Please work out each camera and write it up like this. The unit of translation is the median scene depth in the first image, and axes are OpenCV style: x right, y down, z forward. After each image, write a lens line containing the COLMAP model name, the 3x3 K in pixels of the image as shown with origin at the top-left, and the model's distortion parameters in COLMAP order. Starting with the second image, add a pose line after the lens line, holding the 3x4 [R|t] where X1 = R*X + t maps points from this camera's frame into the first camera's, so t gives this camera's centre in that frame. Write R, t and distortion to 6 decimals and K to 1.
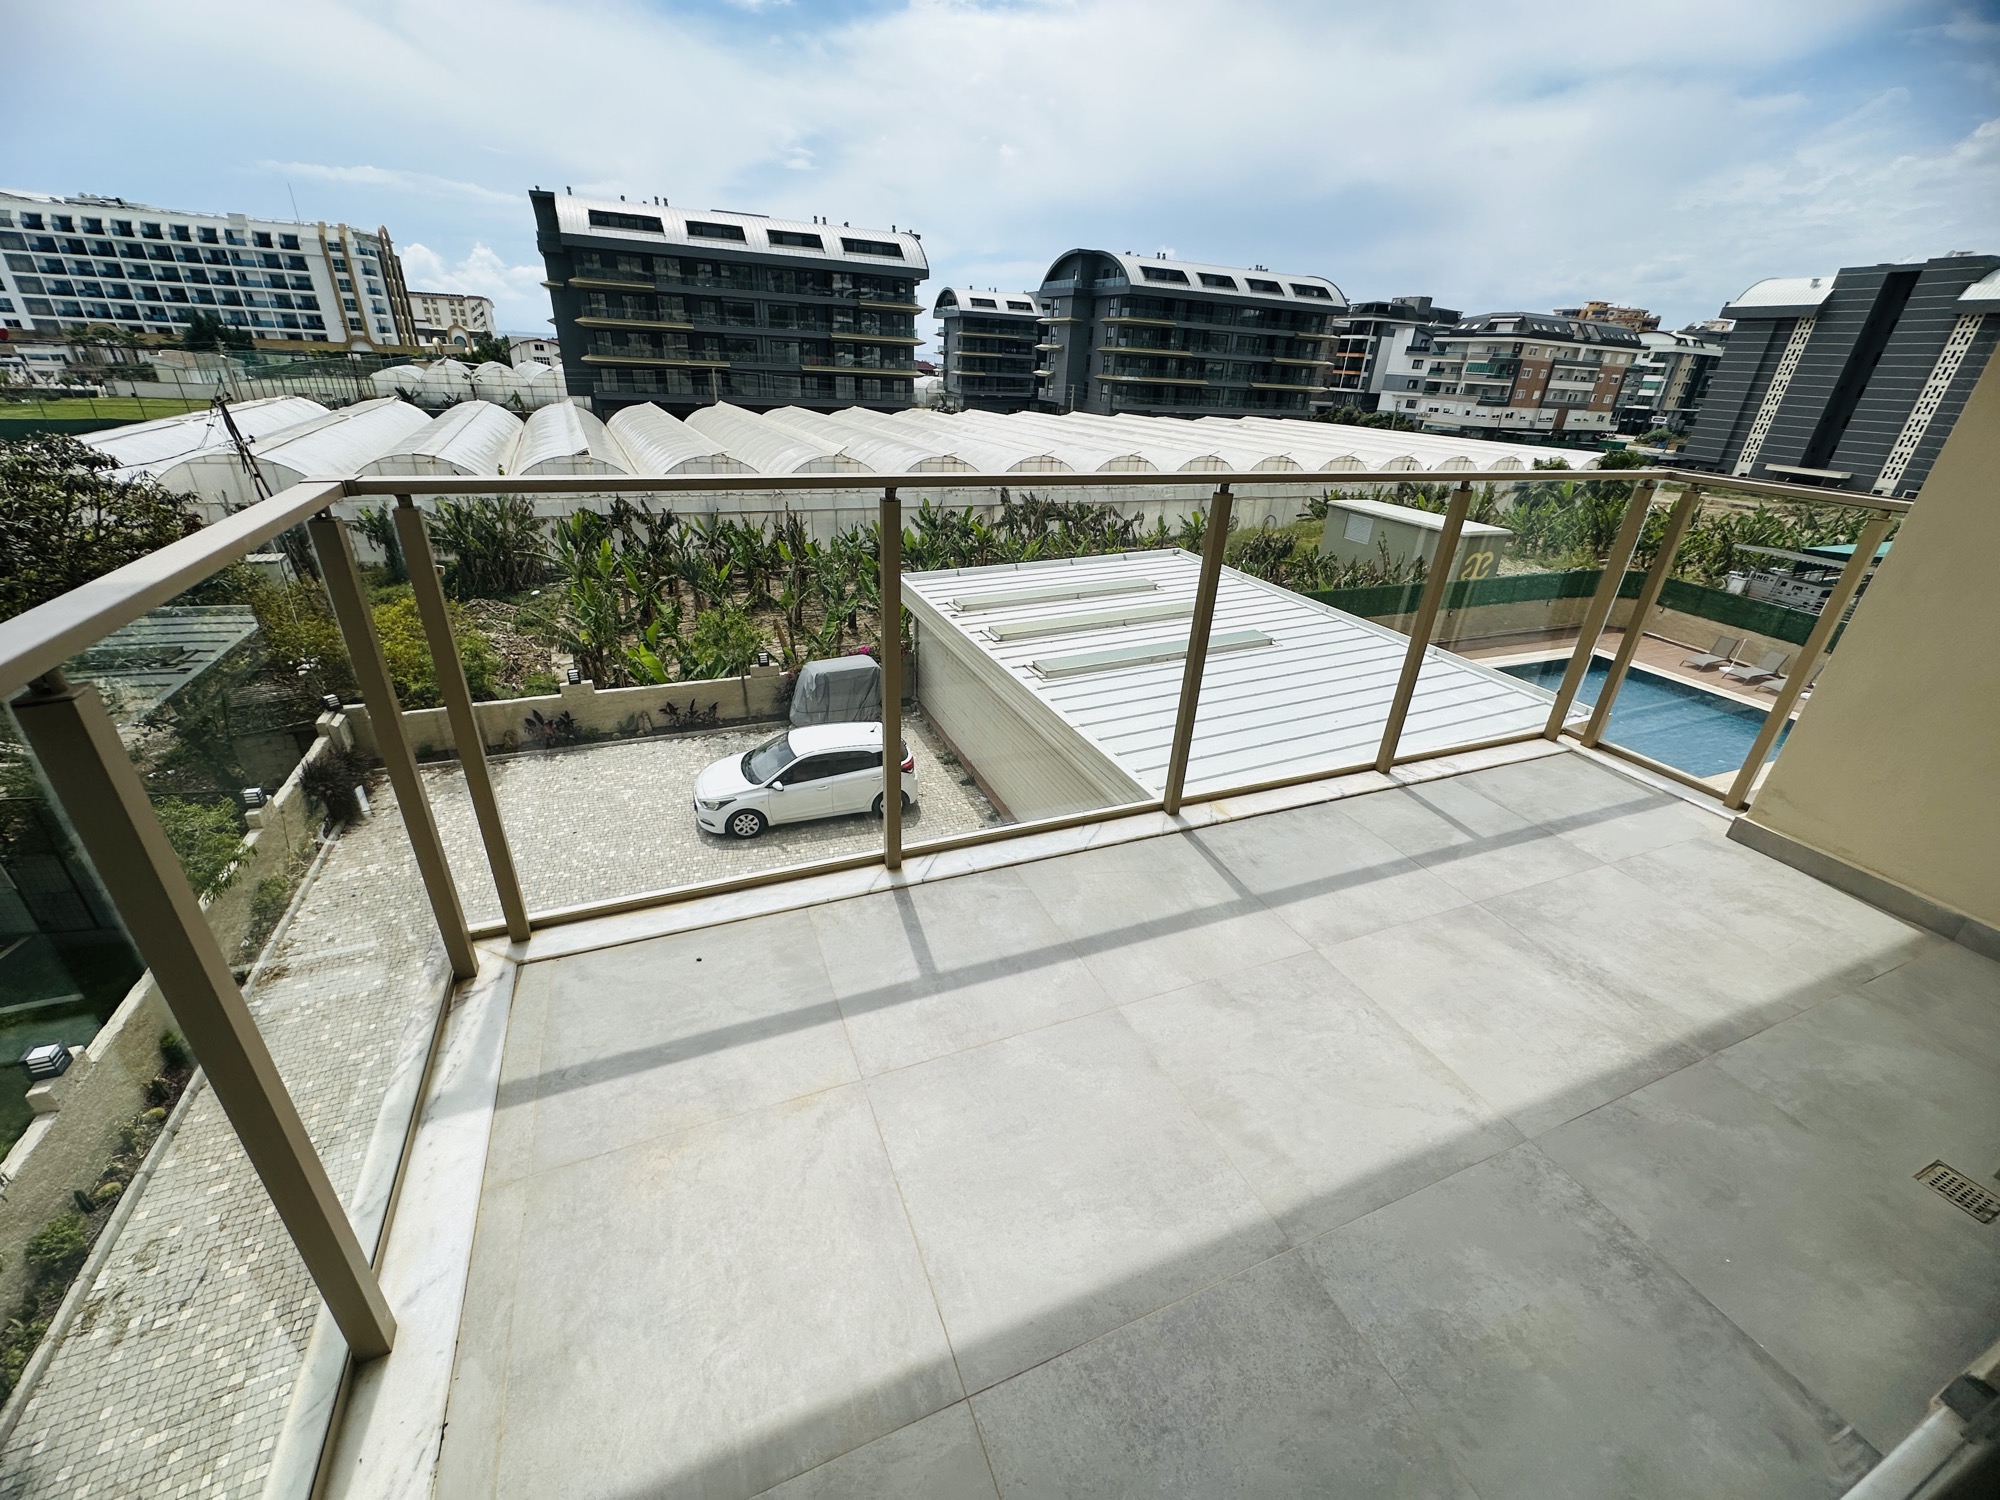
lens RADIAL K [[800.1, 0, 1006.9], [0, 800.1, 751.0], [0, 0, 1]] dist [-0.003696, 0.000893]
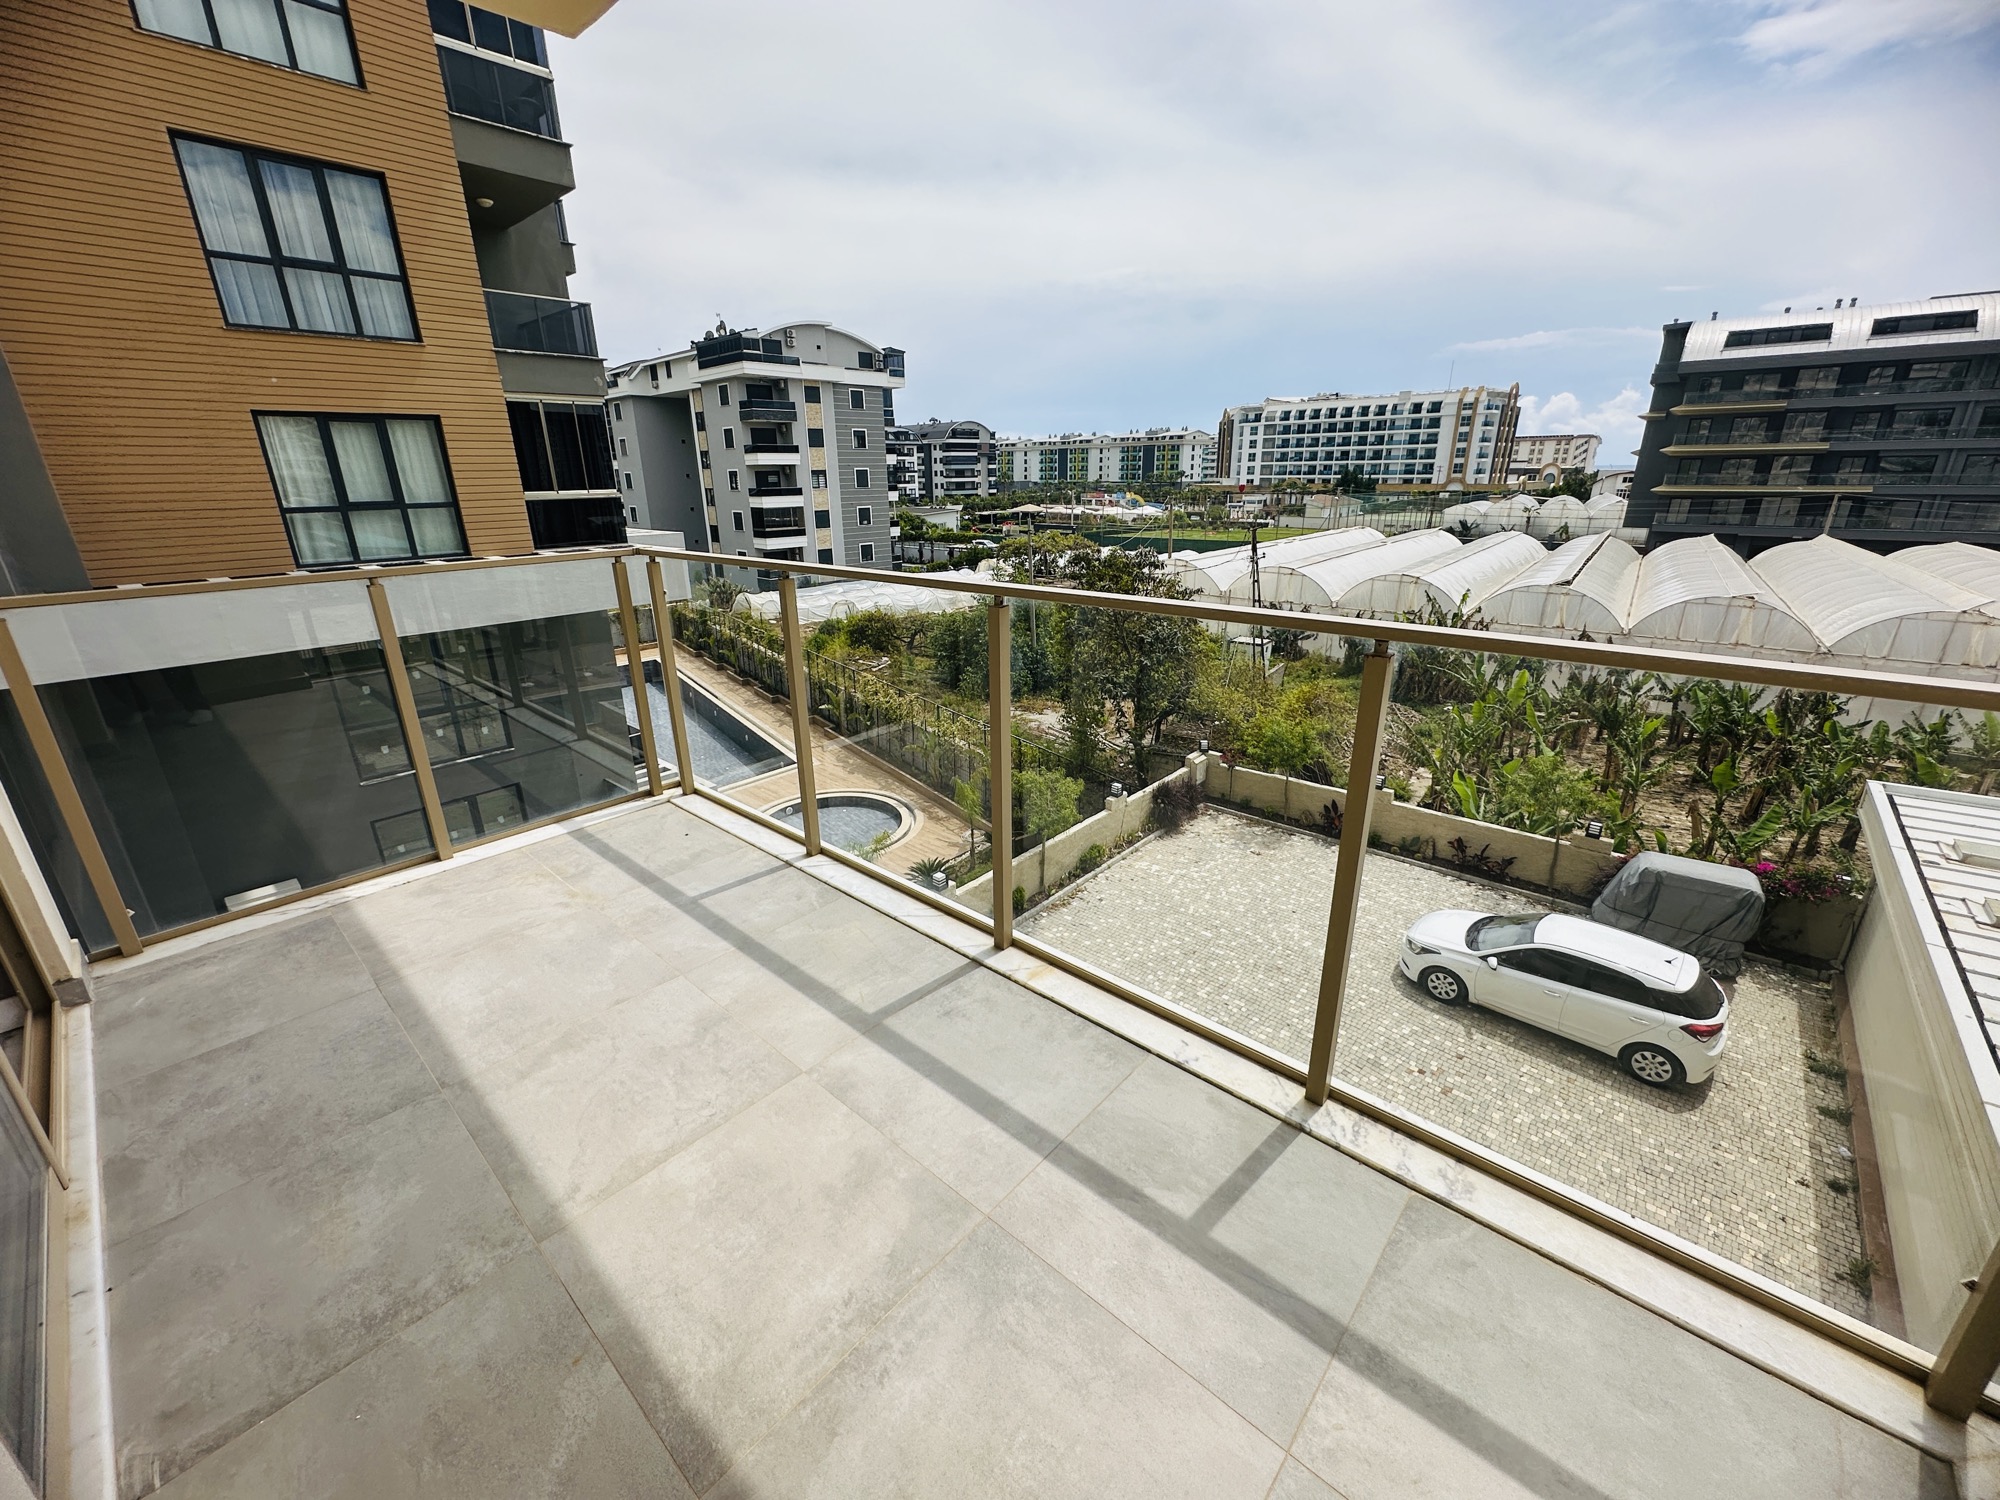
lens RADIAL K [[800.1, 0, 993.4], [0, 800.1, 752.0], [0, 0, 1]] dist [-0.003696, 0.000893]
pose [[0.419773, 0.247502, -0.873232, 0.132363], [-0.370954, 0.924861, 0.083814, -0.028131], [0.828362, 0.288746, 0.480043, 0.069949]]
